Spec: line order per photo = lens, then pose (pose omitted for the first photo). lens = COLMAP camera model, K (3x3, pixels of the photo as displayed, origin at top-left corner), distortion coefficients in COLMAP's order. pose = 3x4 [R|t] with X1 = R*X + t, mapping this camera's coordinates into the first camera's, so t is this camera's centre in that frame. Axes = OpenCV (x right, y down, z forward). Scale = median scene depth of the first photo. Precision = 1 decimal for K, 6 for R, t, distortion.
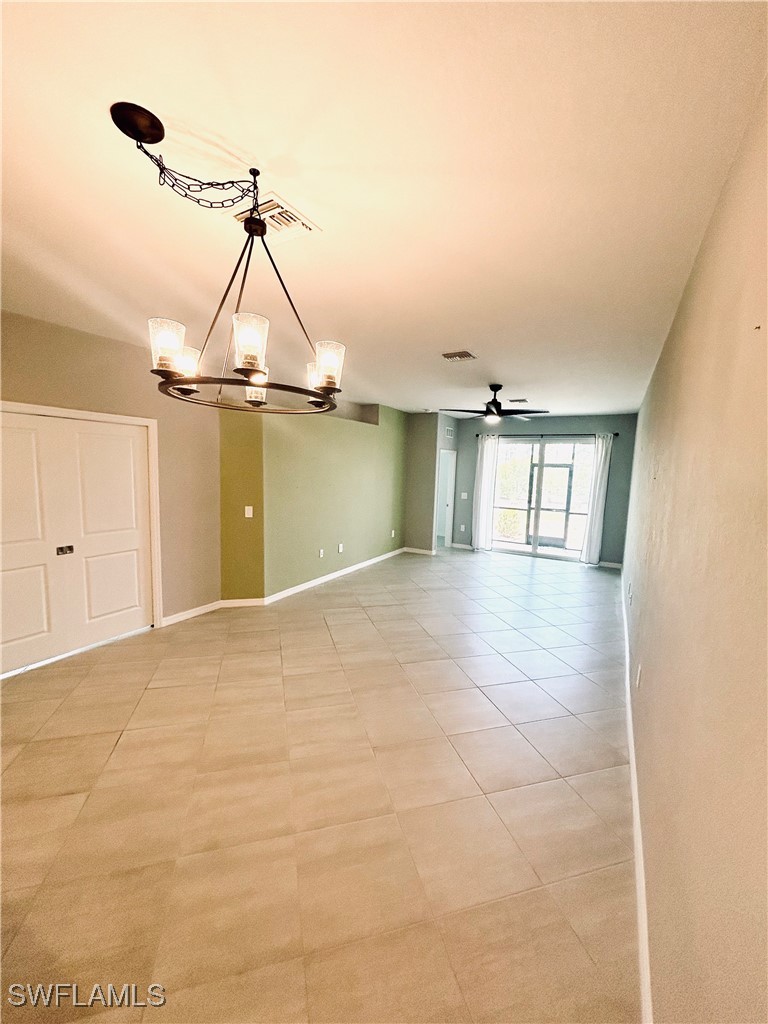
lens RADIAL K [[415.6, 0, 384.0], [0, 415.6, 512.0], [0, 0, 1]] dist [-0.000340, -0.000024]
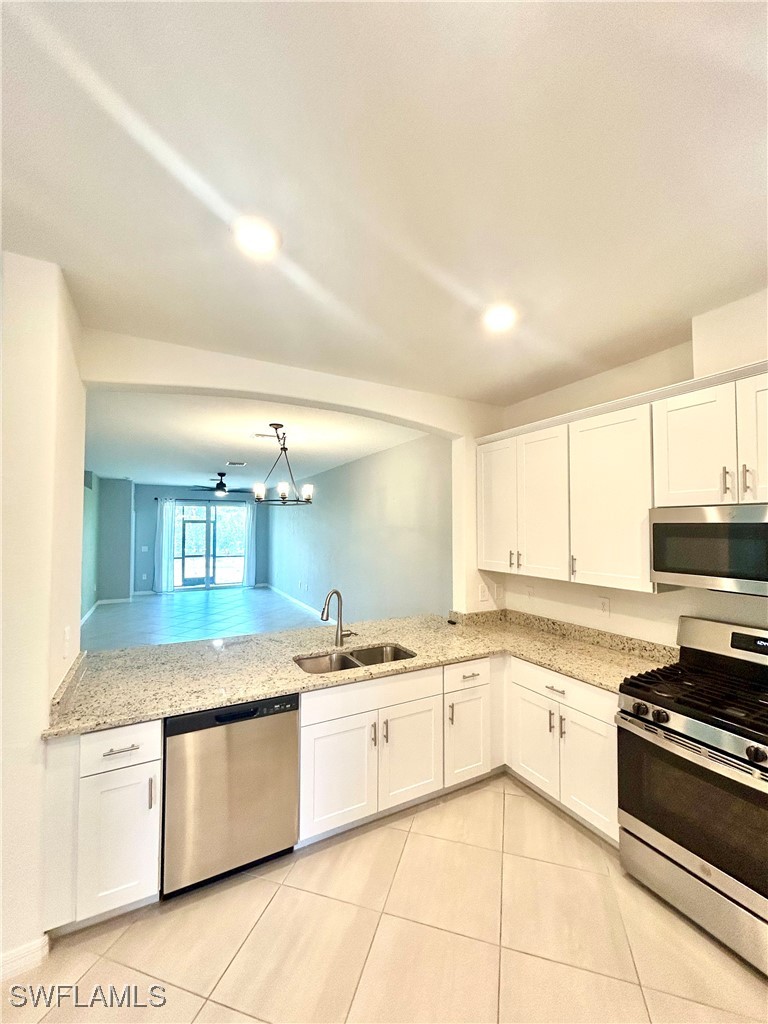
lens RADIAL K [[415.6, 0, 384.0], [0, 415.6, 512.0], [0, 0, 1]] dist [-0.000340, -0.000024]
pose [[0.536531, 0.000011, 0.843881, -0.529765], [0.110075, 0.991455, -0.069998, 0.017054], [-0.836671, 0.130446, 0.531945, -0.249515]]
